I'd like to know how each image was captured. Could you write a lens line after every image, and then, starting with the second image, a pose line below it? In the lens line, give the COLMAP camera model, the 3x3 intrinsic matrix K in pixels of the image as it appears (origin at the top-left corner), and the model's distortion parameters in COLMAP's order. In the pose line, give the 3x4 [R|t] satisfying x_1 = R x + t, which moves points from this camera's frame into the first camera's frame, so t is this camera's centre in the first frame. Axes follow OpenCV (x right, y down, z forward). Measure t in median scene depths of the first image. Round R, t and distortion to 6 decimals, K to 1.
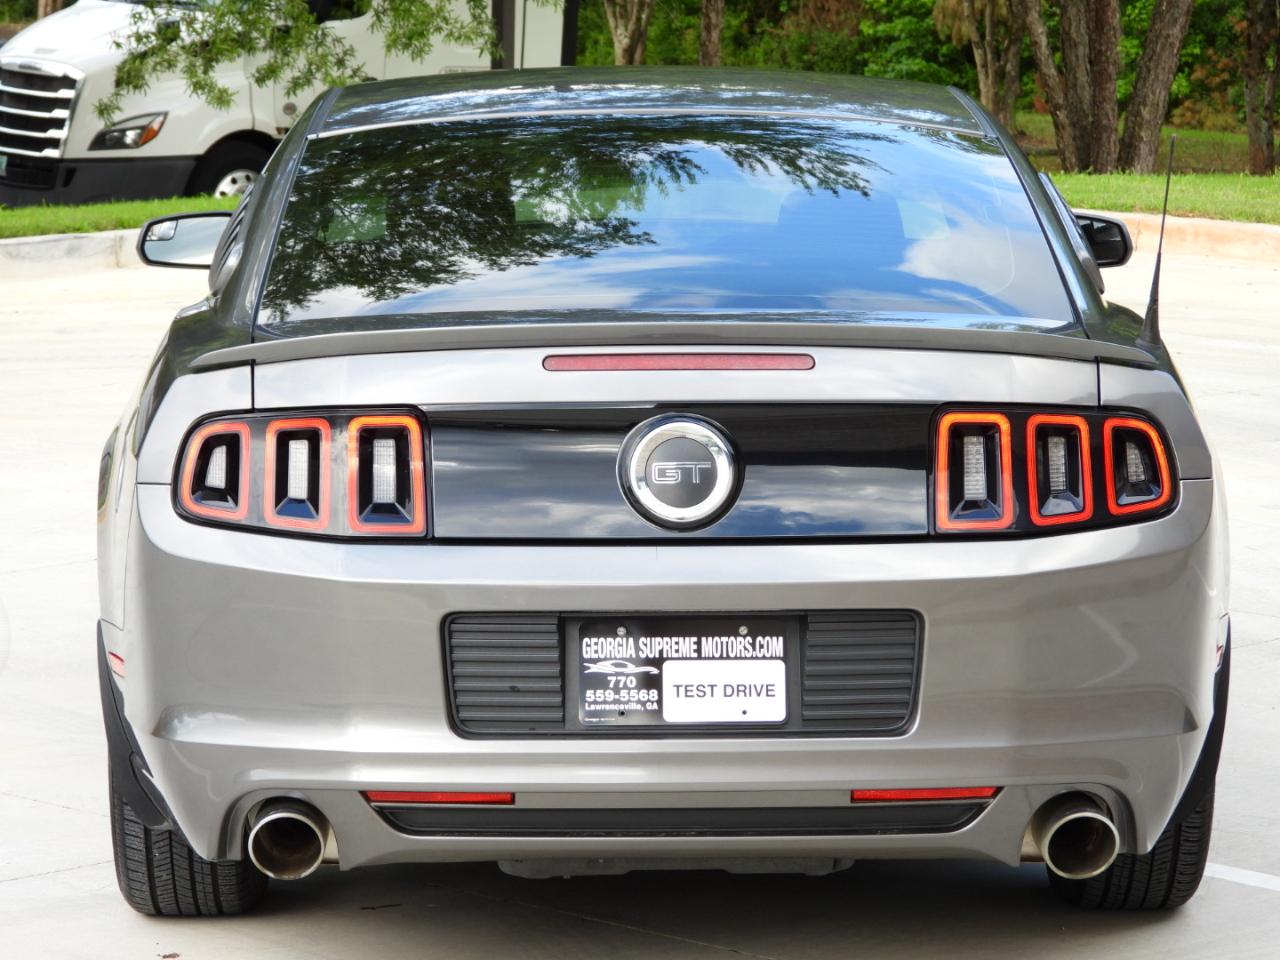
lens RADIAL K [[4565.9, 0, 639.8], [0, 4565.9, 473.0], [0, 0, 1]] dist [0.041532, 0.000000]
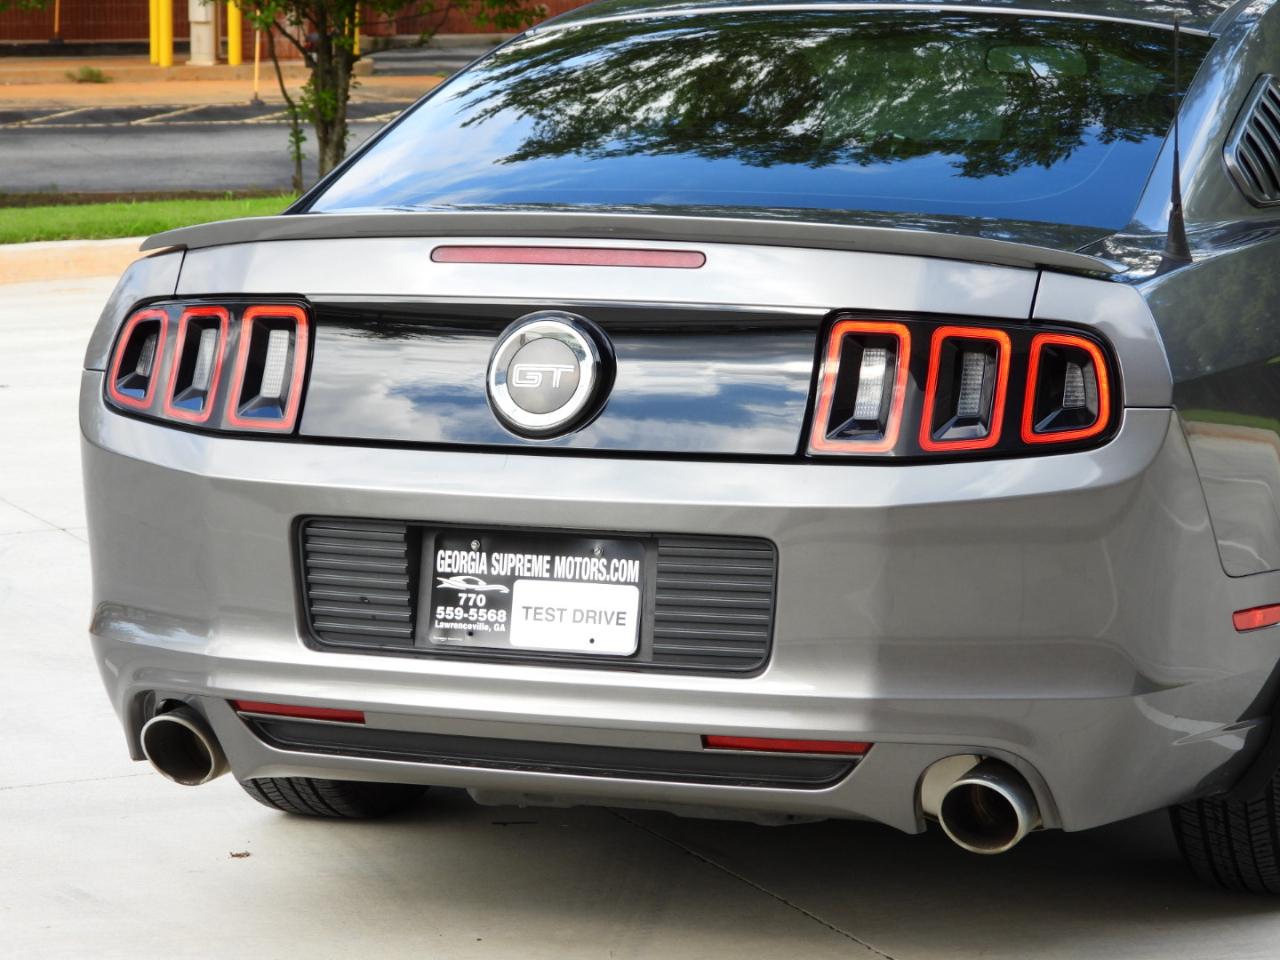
lens RADIAL K [[3869.8, 0, 641.6], [0, 3869.8, 479.2], [0, 0, 1]] dist [0.082142, 0.000000]
pose [[0.923004, 0.046330, -0.381991, 0.325541], [-0.040570, 0.998909, 0.023122, 0.001875], [0.382646, -0.005844, 0.923877, 0.288959]]
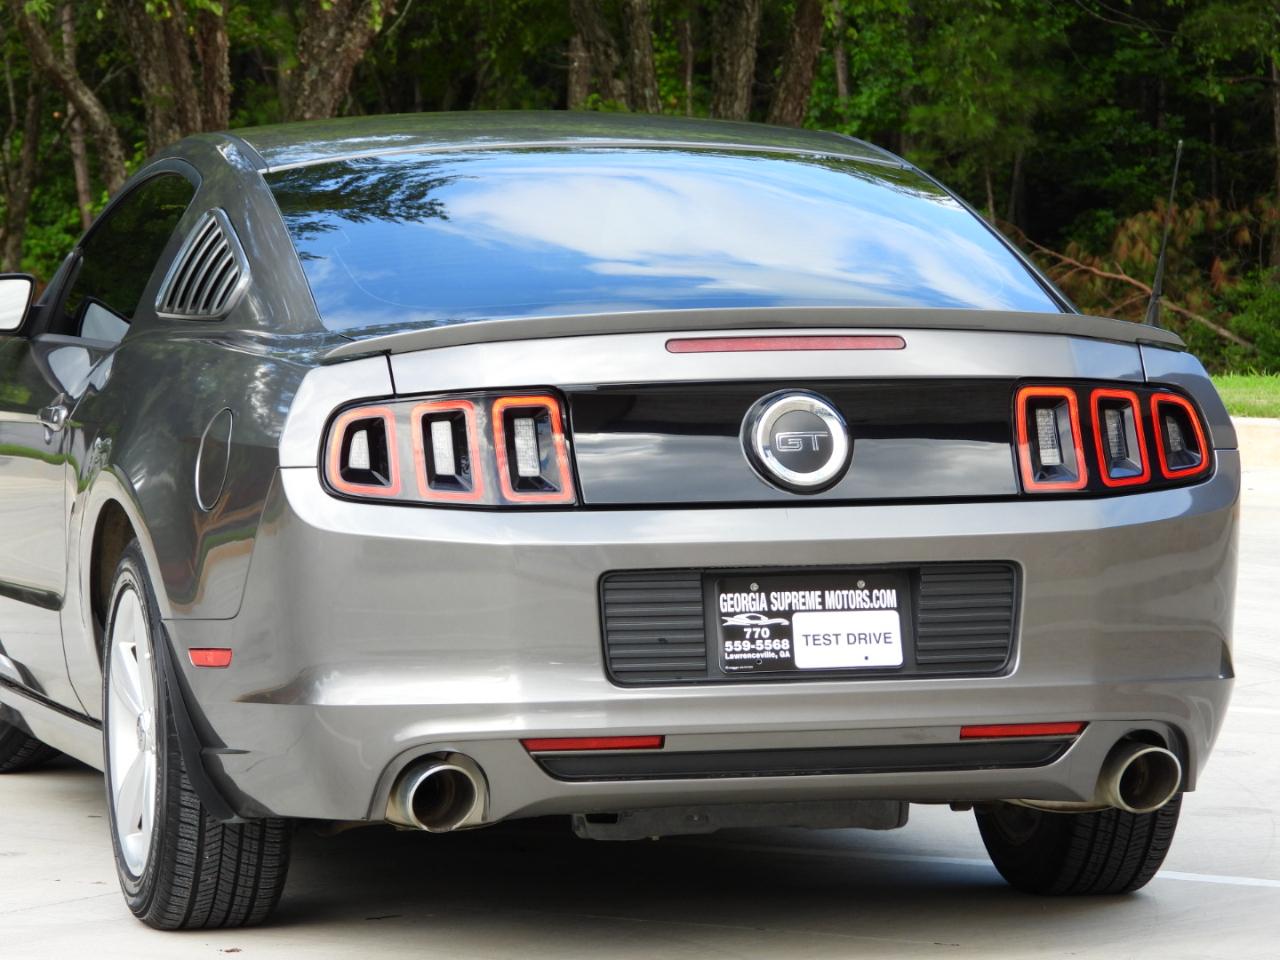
lens RADIAL K [[7388.4, 0, 651.7], [0, 7388.4, 479.8], [0, 0, 1]] dist [0.076717, 0.000000]
pose [[0.973732, -0.017803, 0.226999, -0.428840], [0.032722, 0.997532, -0.062129, 0.118129], [-0.225333, 0.067925, 0.971911, -0.715454]]
